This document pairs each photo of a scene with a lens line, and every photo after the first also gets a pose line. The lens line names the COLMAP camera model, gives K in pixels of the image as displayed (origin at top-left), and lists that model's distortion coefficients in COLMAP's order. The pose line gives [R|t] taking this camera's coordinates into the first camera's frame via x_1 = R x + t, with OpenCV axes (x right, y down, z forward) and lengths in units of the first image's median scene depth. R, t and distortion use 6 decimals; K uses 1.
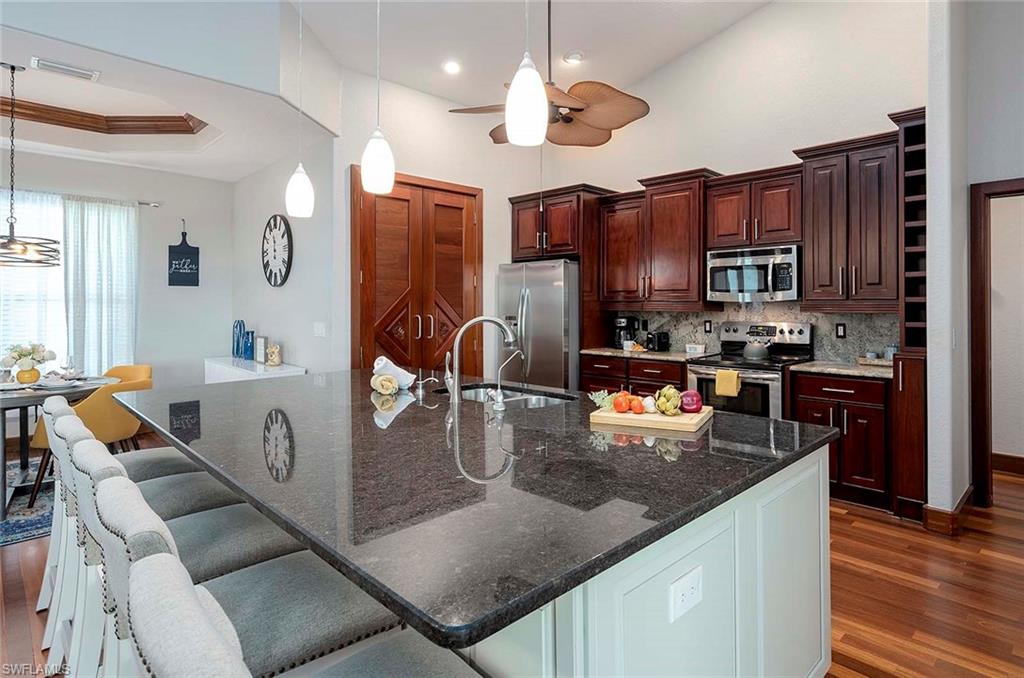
lens RADIAL K [[548.2, 0, 512.7], [0, 548.2, 302.0], [0, 0, 1]] dist [0.000036, 0.000035]
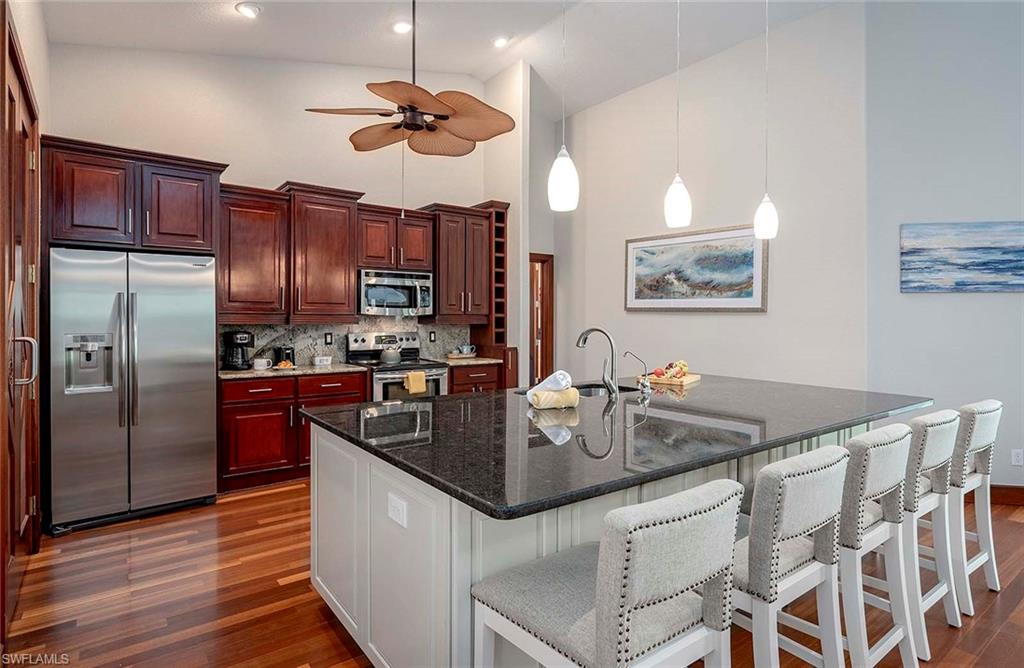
lens RADIAL K [[515.9, 0, 512.0], [0, 515.9, 334.0], [0, 0, 1]] dist [-0.001220, -0.000074]
pose [[0.138182, -0.025869, 0.990069, -0.705902], [-0.005932, 0.999619, 0.026946, 0.008632], [-0.990389, -0.009597, 0.137976, 0.627793]]
